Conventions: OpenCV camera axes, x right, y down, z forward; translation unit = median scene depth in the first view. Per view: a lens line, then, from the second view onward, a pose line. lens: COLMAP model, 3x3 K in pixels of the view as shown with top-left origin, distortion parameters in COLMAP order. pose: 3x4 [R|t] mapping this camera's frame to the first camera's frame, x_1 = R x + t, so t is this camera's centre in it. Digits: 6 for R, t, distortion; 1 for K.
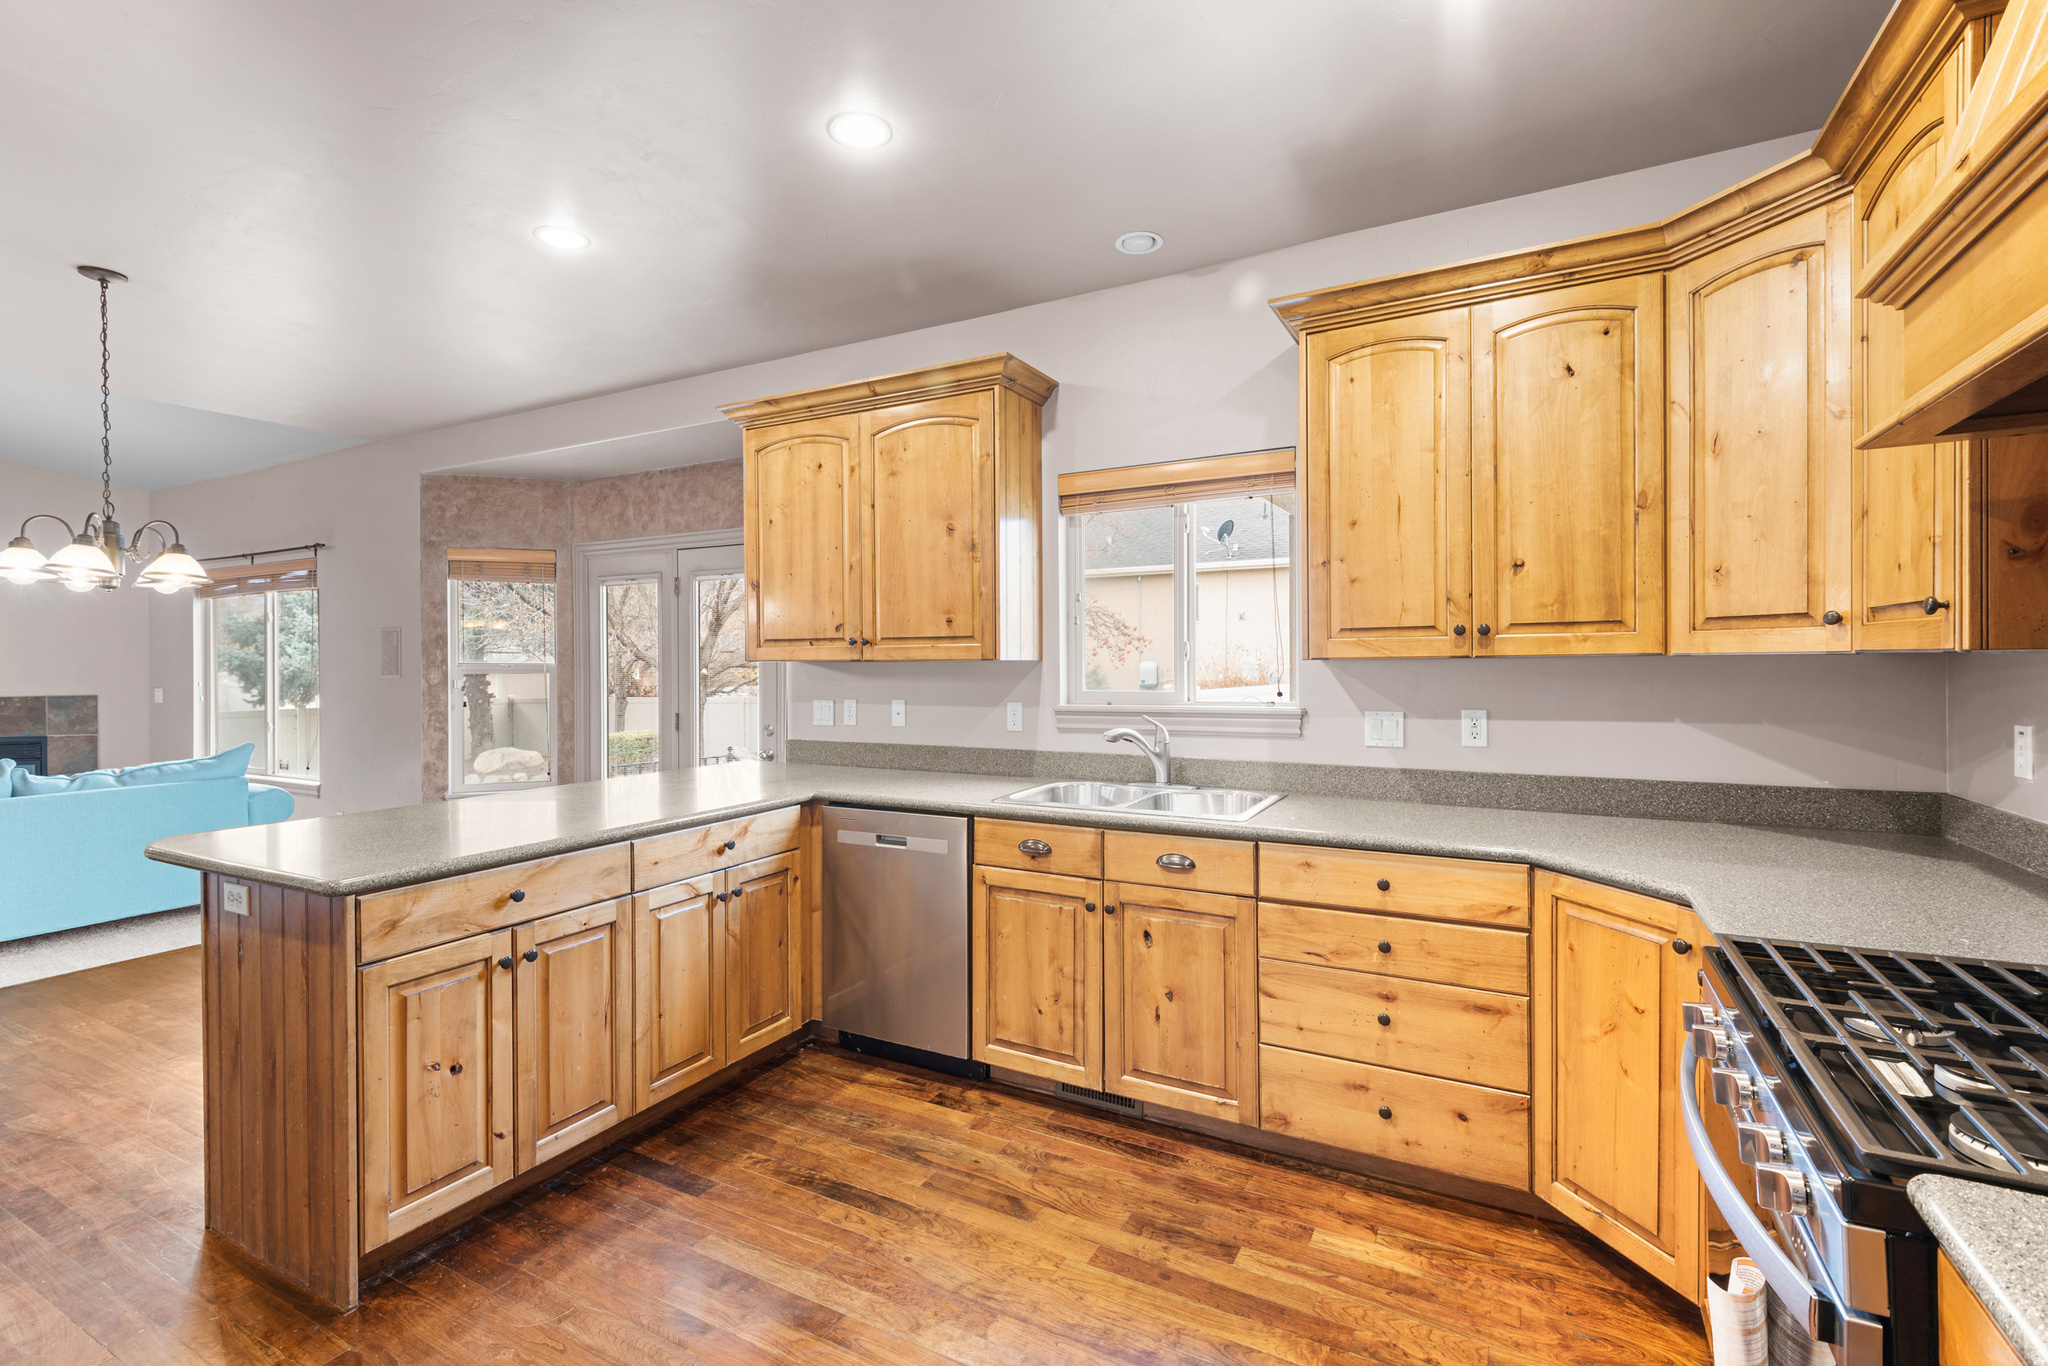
lens RADIAL K [[904.4, 0, 1024.0], [0, 904.4, 683.0], [0, 0, 1]] dist [0.022518, -0.000090]
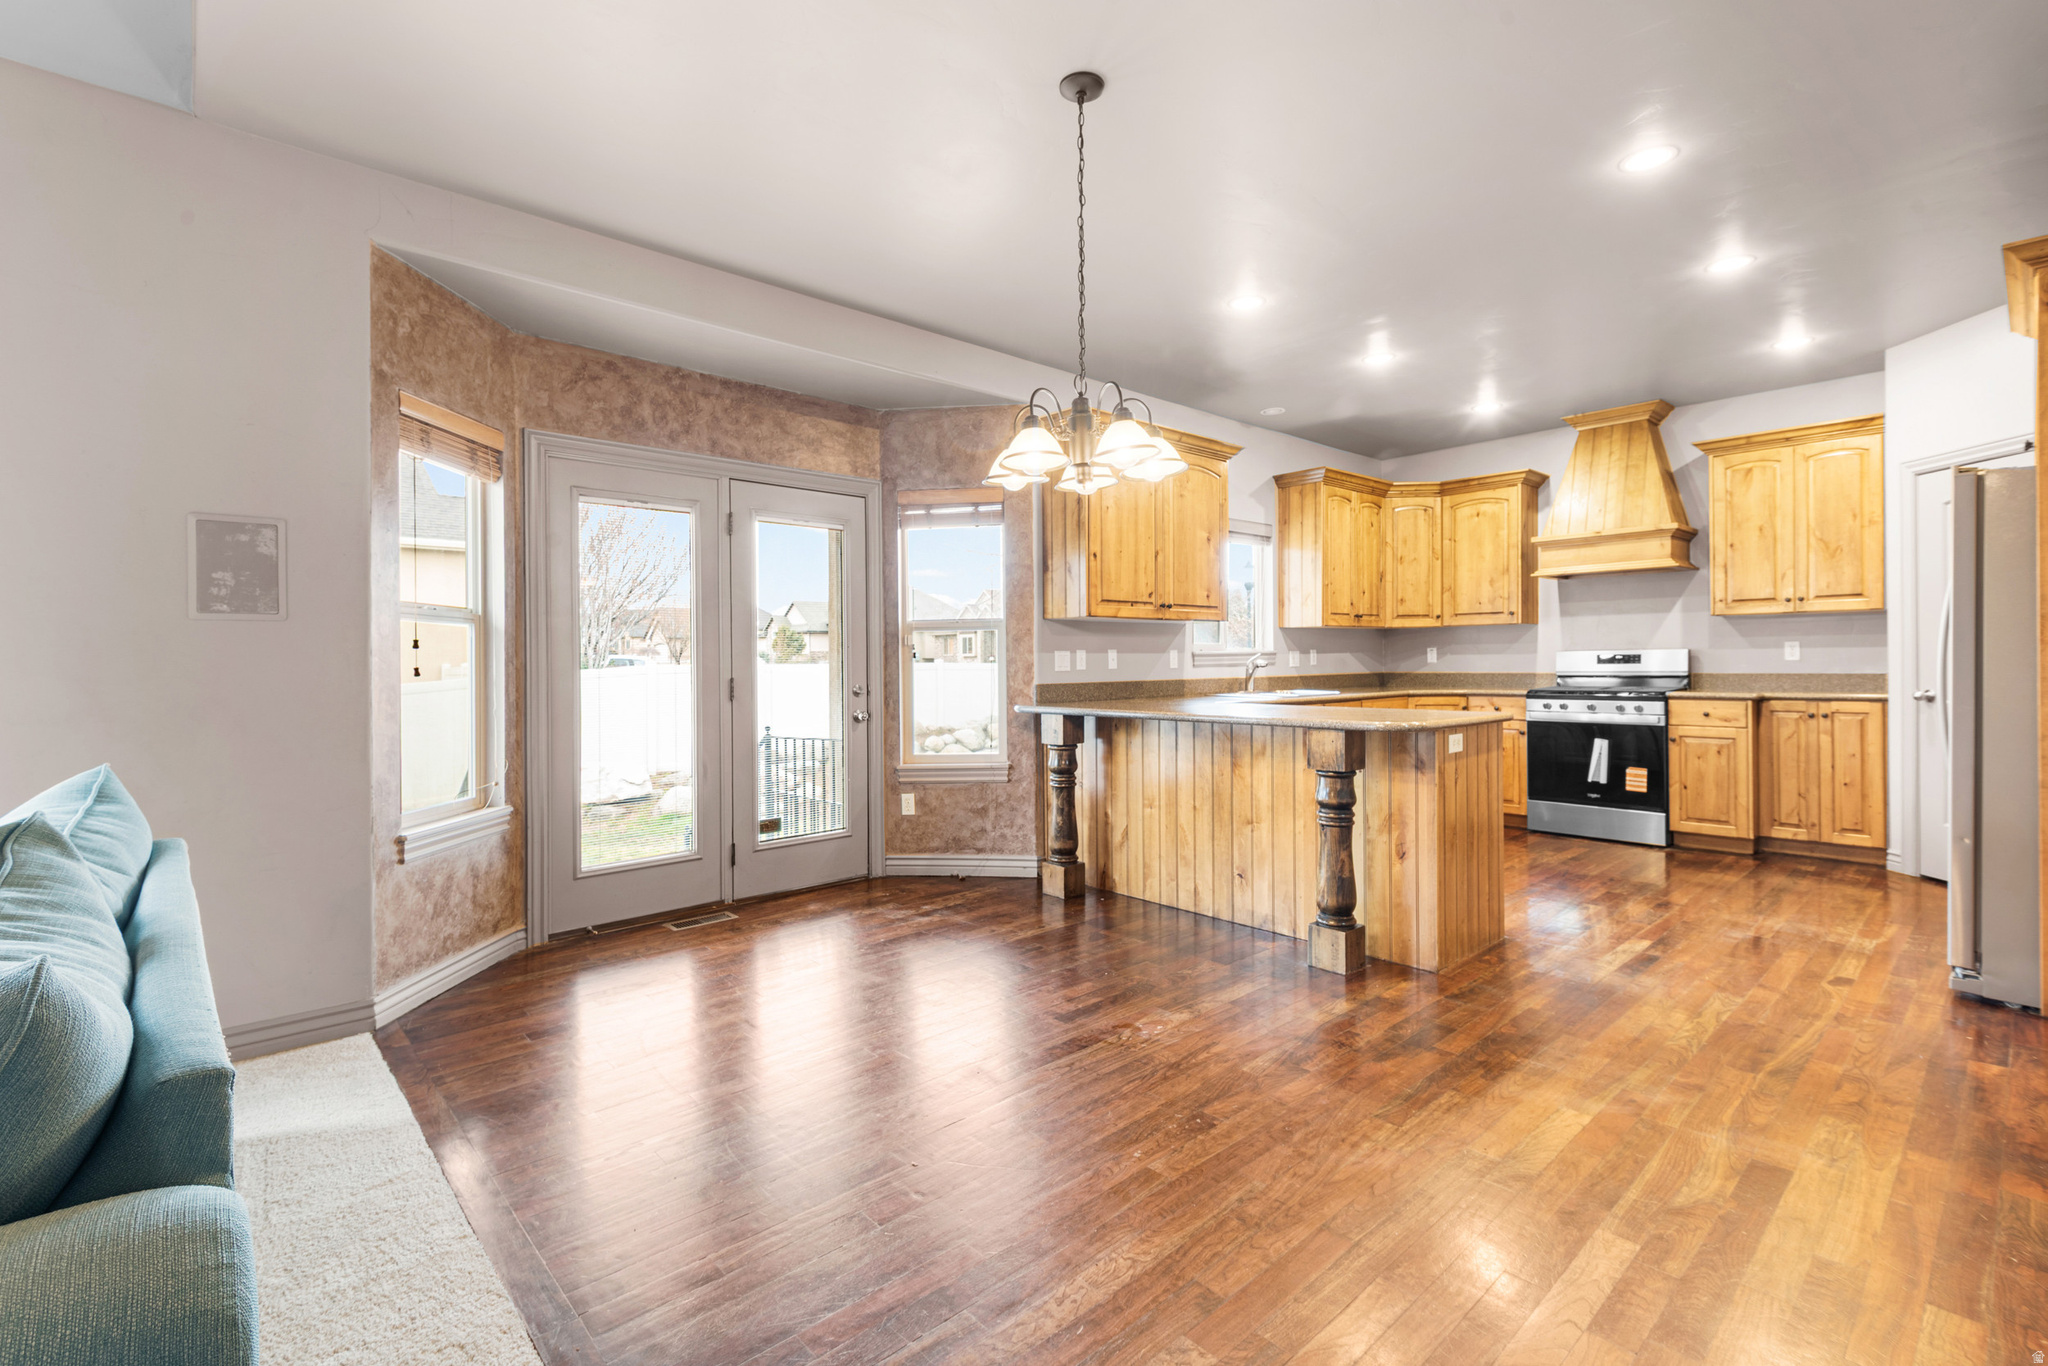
lens RADIAL K [[914.0, 0, 1031.5], [0, 914.0, 665.0], [0, 0, 1]] dist [0.038853, -0.025188]
pose [[0.334025, -0.000610, 0.942564, -1.572554], [0.028863, 0.999537, -0.009582, 0.054961], [-0.942122, 0.030406, 0.333888, 0.688520]]
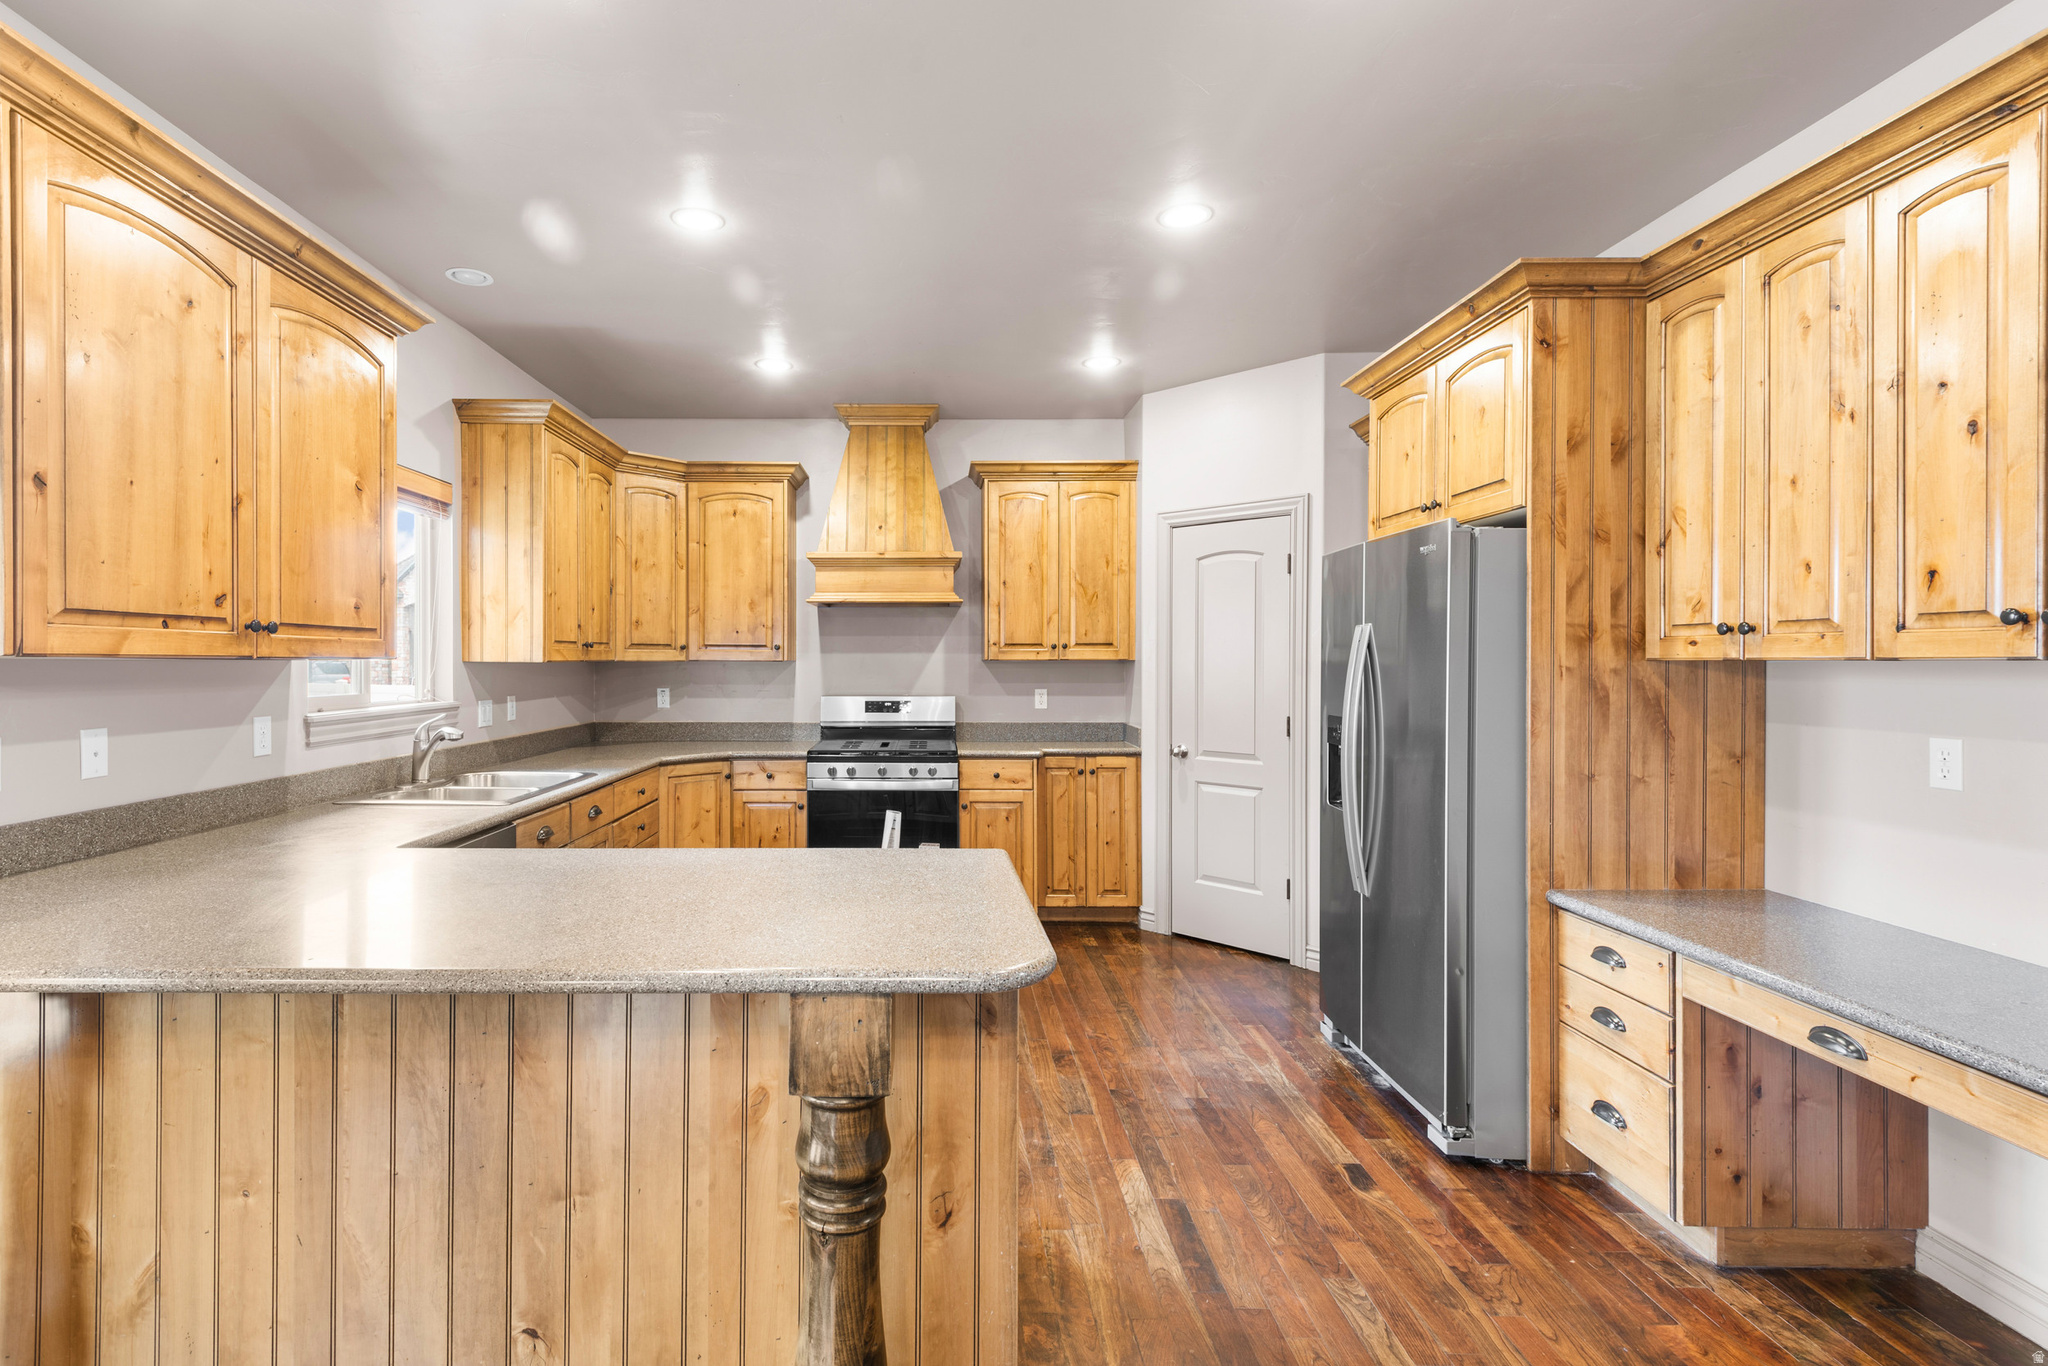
lens RADIAL K [[950.0, 0, 914.4], [0, 950.0, 670.8], [0, 0, 1]] dist [0.043585, -0.022420]
pose [[-0.458590, -0.003080, 0.888642, -0.934066], [0.020198, 0.999700, 0.013888, -0.015563], [-0.888418, 0.024318, -0.458390, 0.871934]]
